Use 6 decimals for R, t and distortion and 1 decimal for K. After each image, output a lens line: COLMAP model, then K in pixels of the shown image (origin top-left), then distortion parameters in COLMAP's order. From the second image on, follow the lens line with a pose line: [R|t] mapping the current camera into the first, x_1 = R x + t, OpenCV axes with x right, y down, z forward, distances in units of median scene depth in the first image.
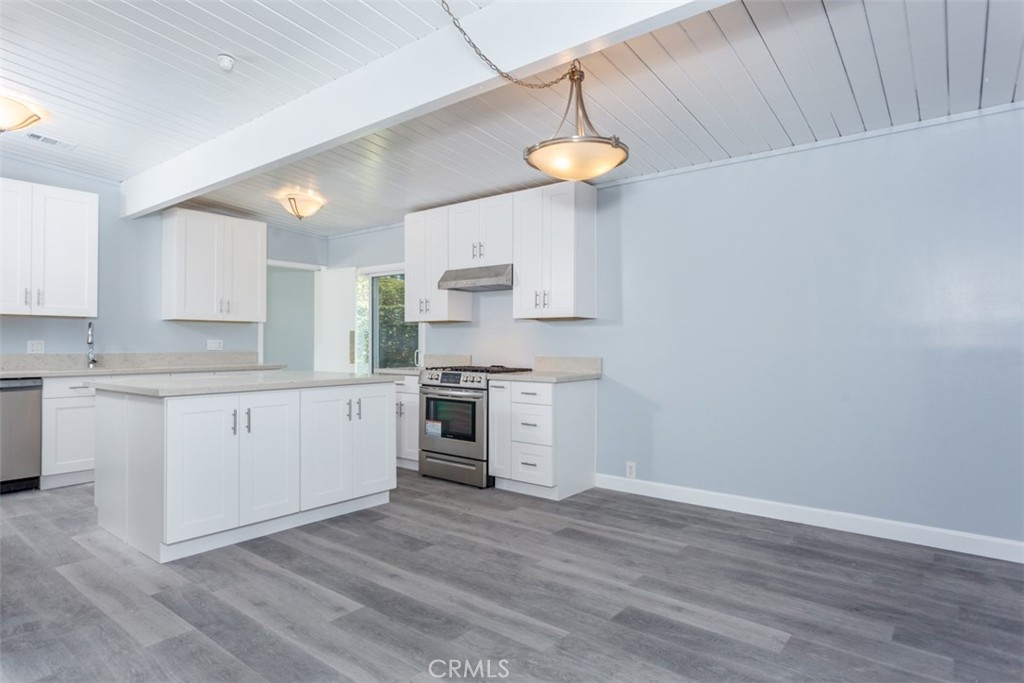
lens RADIAL K [[581.2, 0, 514.3], [0, 581.2, 341.3], [0, 0, 1]] dist [-0.004230, 0.002319]
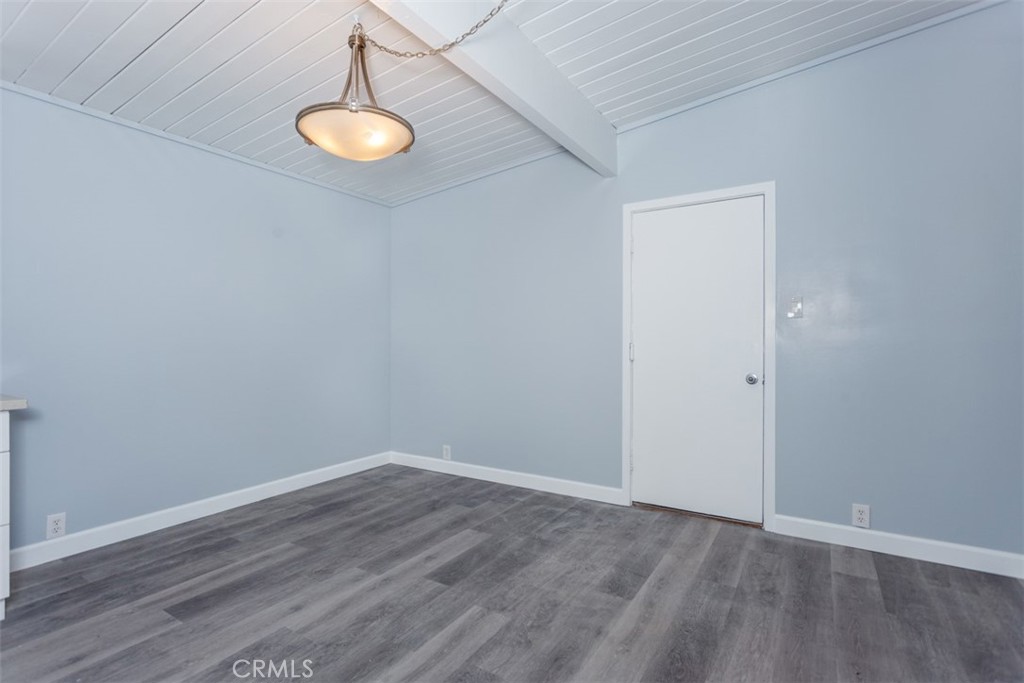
lens RADIAL K [[496.3, 0, 513.9], [0, 496.3, 340.5], [0, 0, 1]] dist [0.000127, 0.000194]
pose [[-0.126143, -0.002274, 0.992009, -0.621265], [-0.004851, 0.999987, 0.001676, 0.008979], [-0.992000, -0.004601, -0.126152, 0.794413]]
